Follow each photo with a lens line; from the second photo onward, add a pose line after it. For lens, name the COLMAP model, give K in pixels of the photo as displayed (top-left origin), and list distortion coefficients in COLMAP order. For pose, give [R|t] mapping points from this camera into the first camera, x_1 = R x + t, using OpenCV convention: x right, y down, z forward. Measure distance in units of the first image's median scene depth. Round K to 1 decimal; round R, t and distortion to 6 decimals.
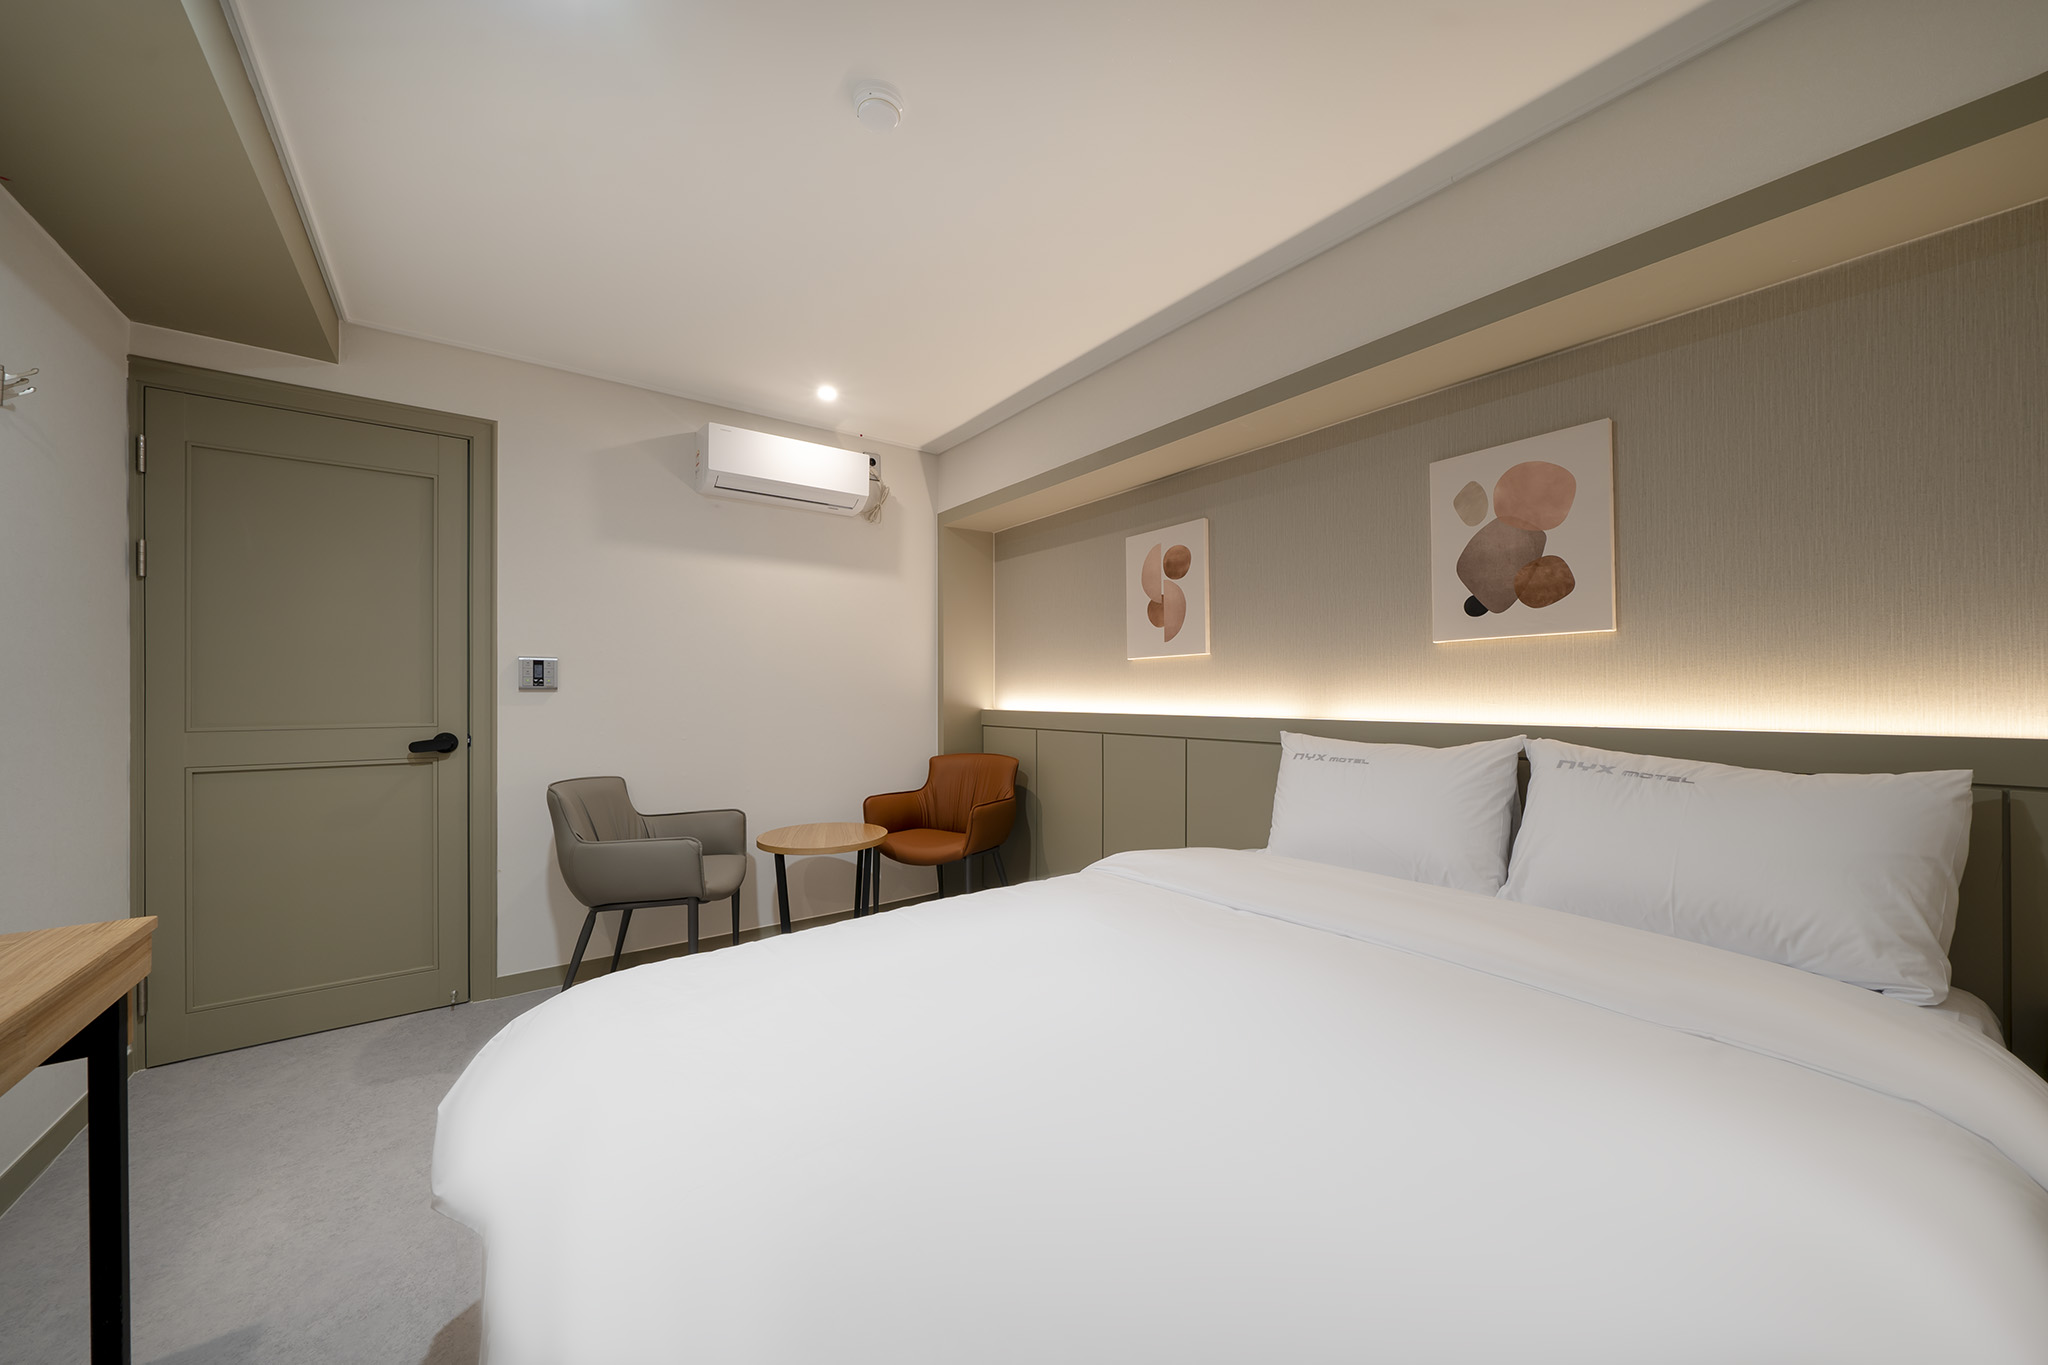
lens RADIAL K [[708.7, 0, 1015.0], [0, 708.7, 684.7], [0, 0, 1]] dist [-0.000689, -0.000069]
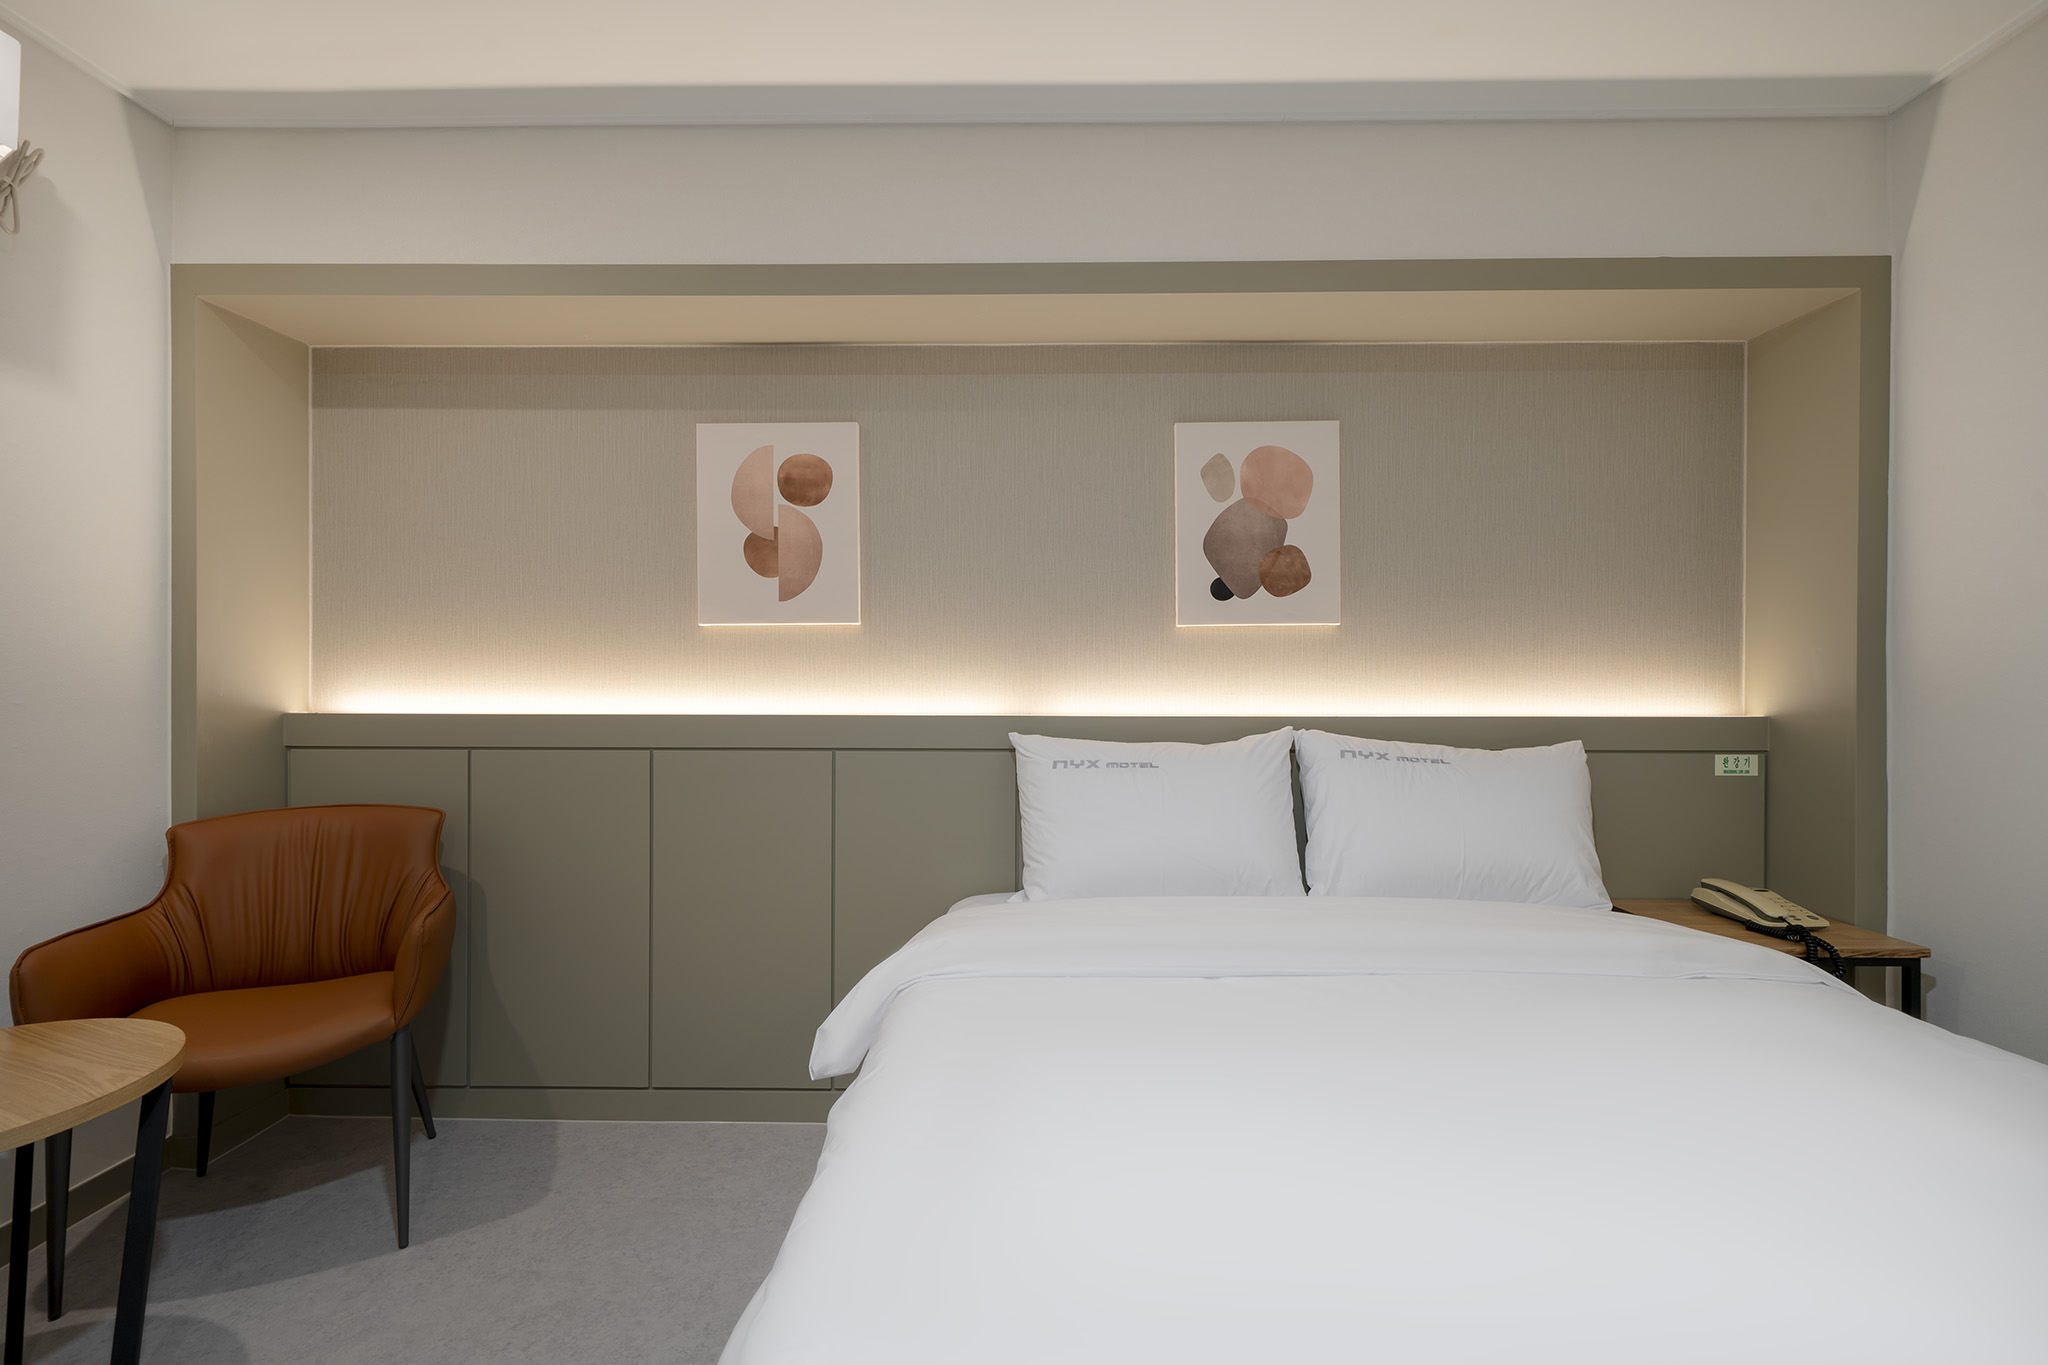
lens RADIAL K [[907.1, 0, 1024.0], [0, 907.1, 682.5], [0, 0, 1]] dist [0.001851, 0.000071]
pose [[0.612549, 0.007279, 0.790399, -0.445022], [-0.014491, 0.999893, 0.002023, 0.012037], [-0.790300, -0.012693, 0.612588, 0.479306]]
